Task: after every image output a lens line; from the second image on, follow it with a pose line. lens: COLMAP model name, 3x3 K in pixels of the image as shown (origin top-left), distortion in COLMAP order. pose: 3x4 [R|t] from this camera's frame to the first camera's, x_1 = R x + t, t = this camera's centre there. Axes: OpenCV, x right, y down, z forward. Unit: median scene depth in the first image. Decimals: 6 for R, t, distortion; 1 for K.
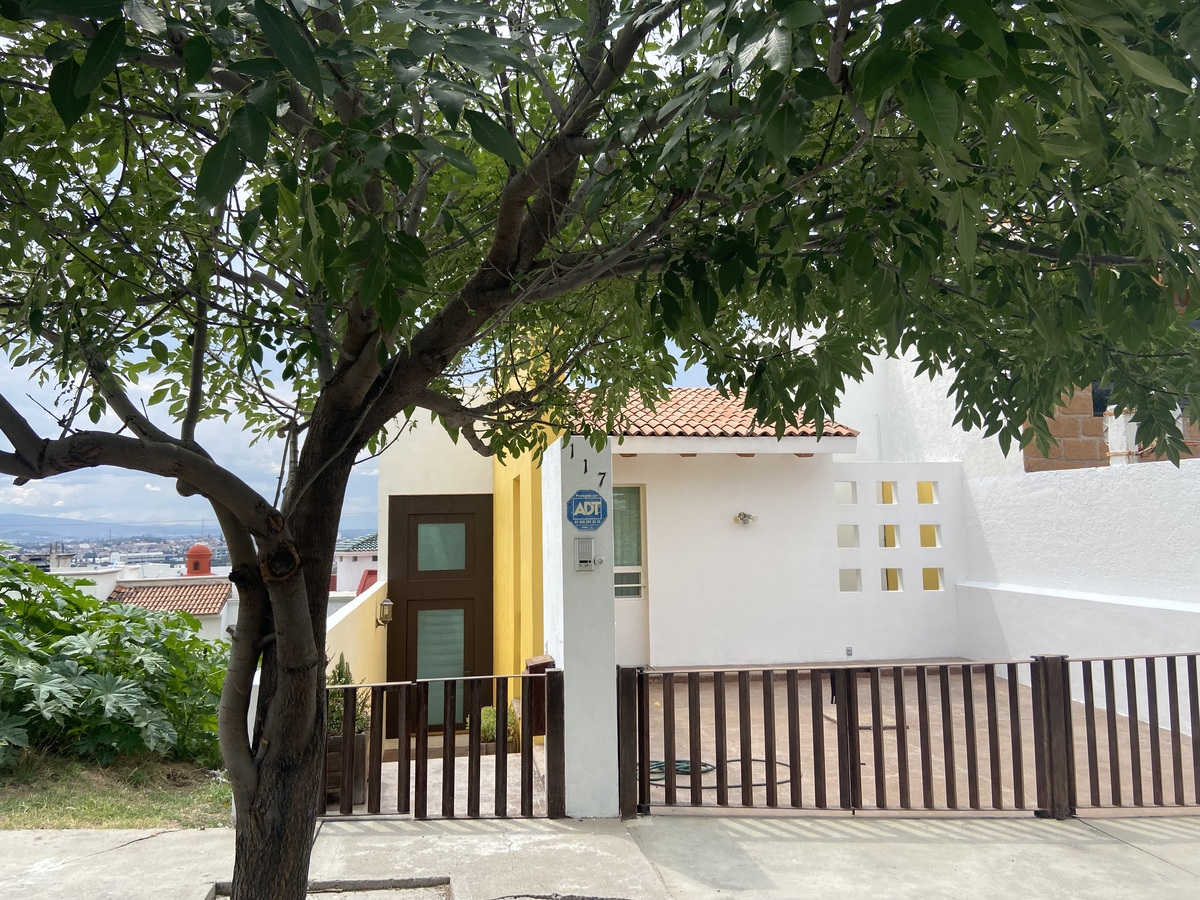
lens RADIAL K [[915.9, 0, 602.0], [0, 915.9, 448.2], [0, 0, 1]] dist [0.090227, -0.076449]
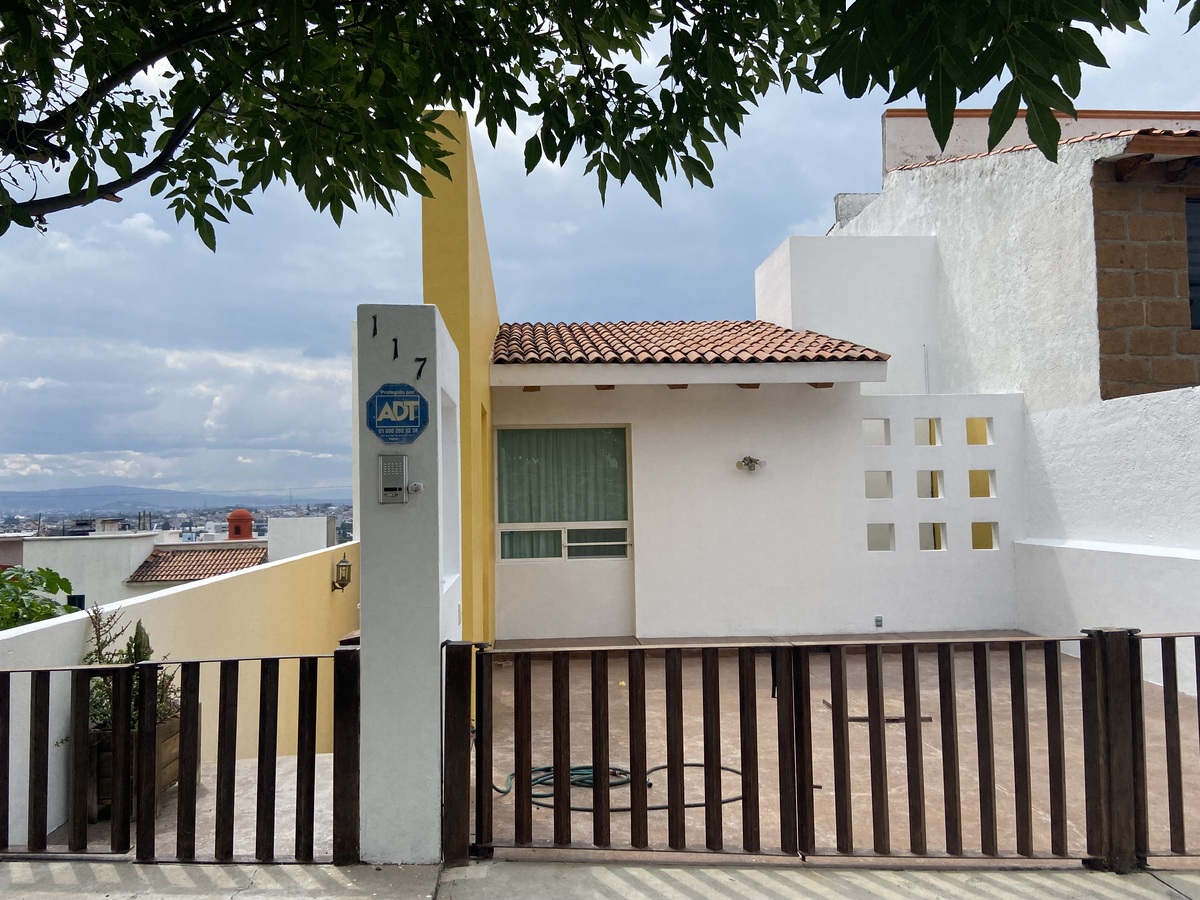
lens RADIAL K [[915.9, 0, 598.9], [0, 915.9, 453.9], [0, 0, 1]] dist [0.090227, -0.076449]
pose [[0.996480, -0.008238, -0.083422, 0.157055], [0.011501, 0.999184, 0.038714, 0.060822], [0.083035, -0.039537, 0.995762, 0.281195]]
